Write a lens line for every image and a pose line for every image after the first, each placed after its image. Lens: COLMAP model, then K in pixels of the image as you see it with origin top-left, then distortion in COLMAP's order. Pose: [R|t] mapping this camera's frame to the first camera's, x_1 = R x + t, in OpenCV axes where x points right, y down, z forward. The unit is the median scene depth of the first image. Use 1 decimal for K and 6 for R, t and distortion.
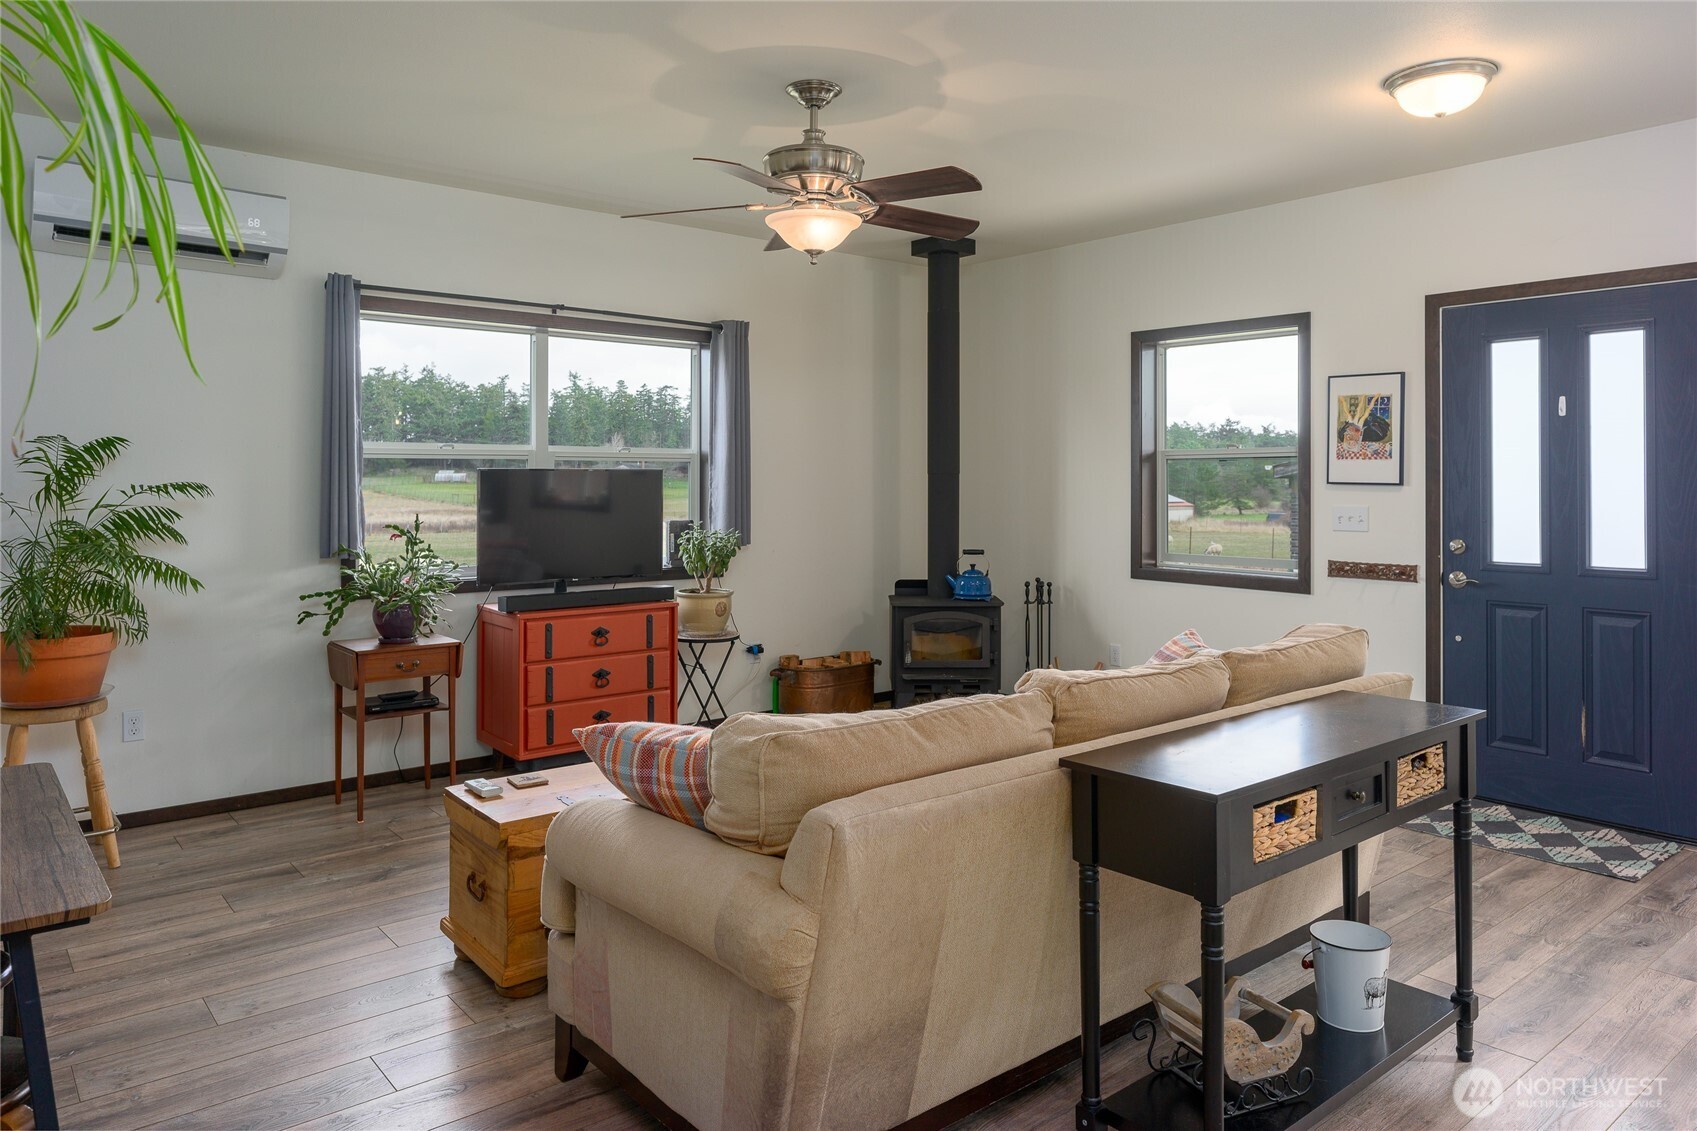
lens RADIAL K [[1138.0, 0, 841.0], [0, 1138.0, 467.2], [0, 0, 1]] dist [0.050135, -0.000200]
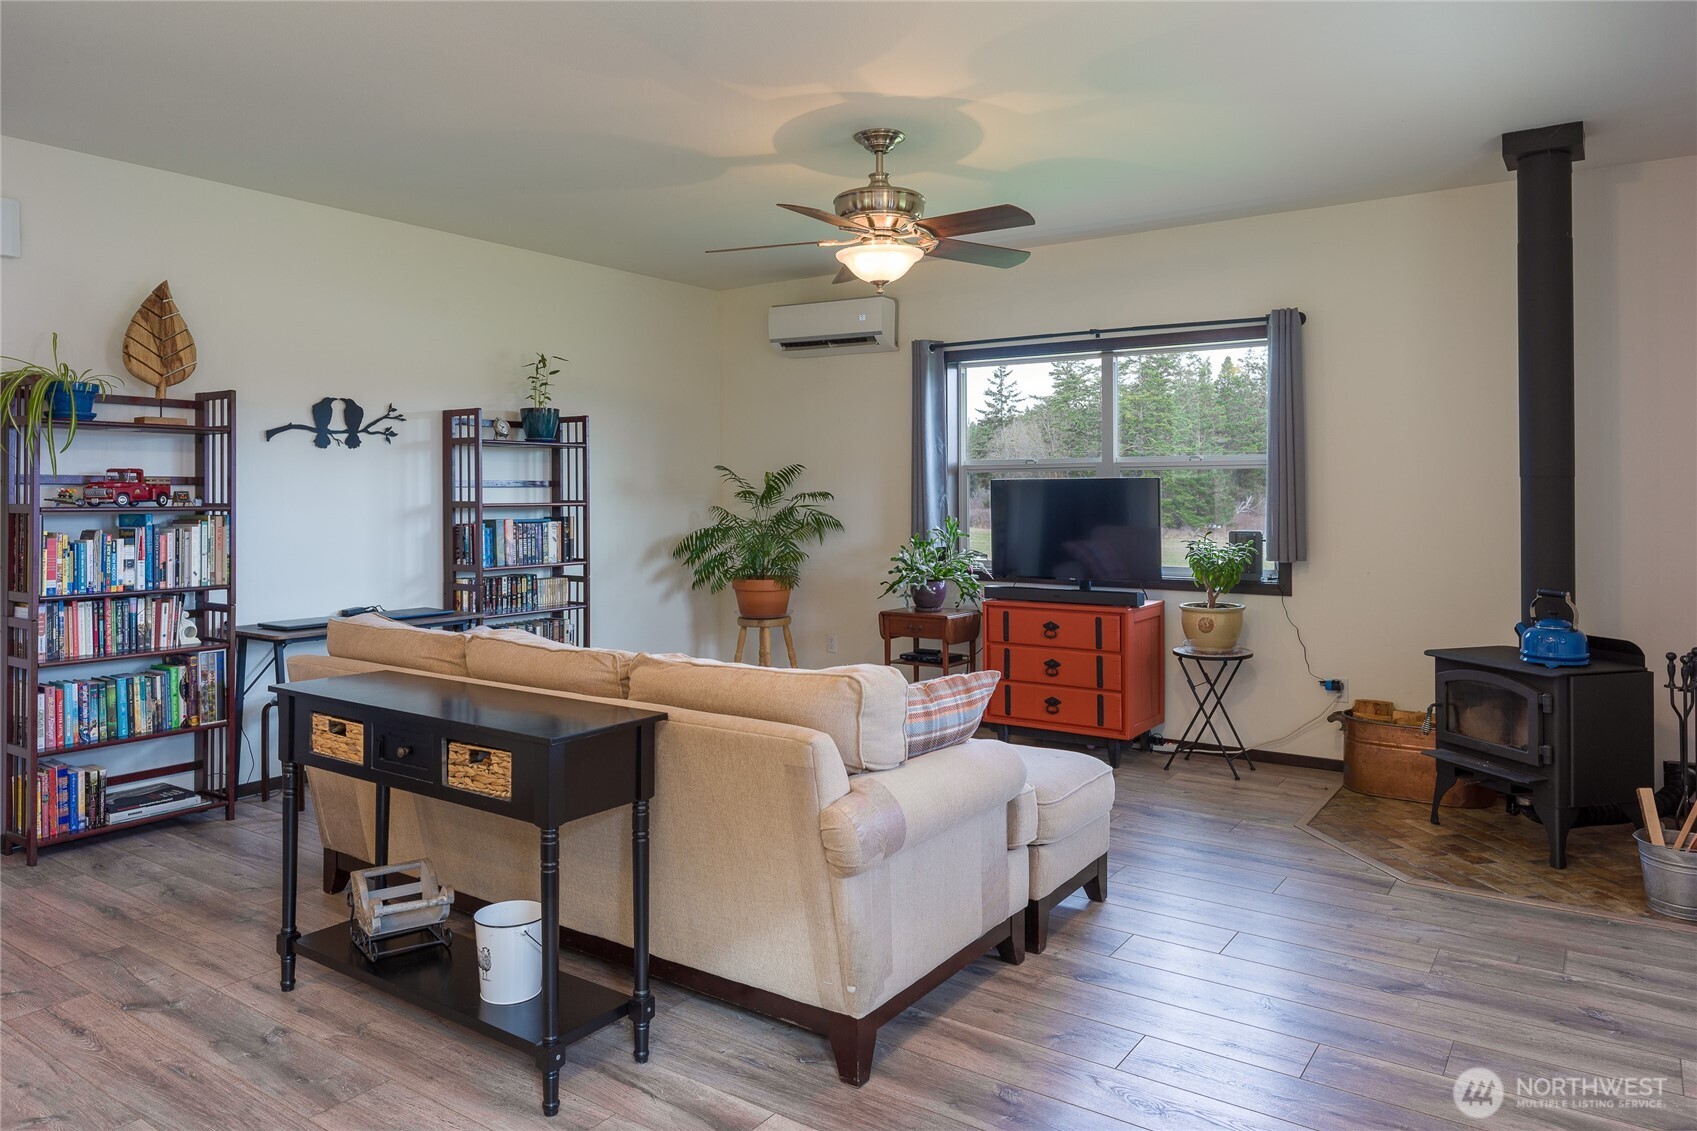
lens RADIAL K [[1112.9, 0, 852.9], [0, 1112.9, 489.3], [0, 0, 1]] dist [-0.002946, -0.000650]
pose [[0.273627, -0.003789, -0.961828, 0.975933], [0.013253, 0.999912, -0.000168, 0.011771], [0.961745, -0.012701, 0.273653, 0.653886]]
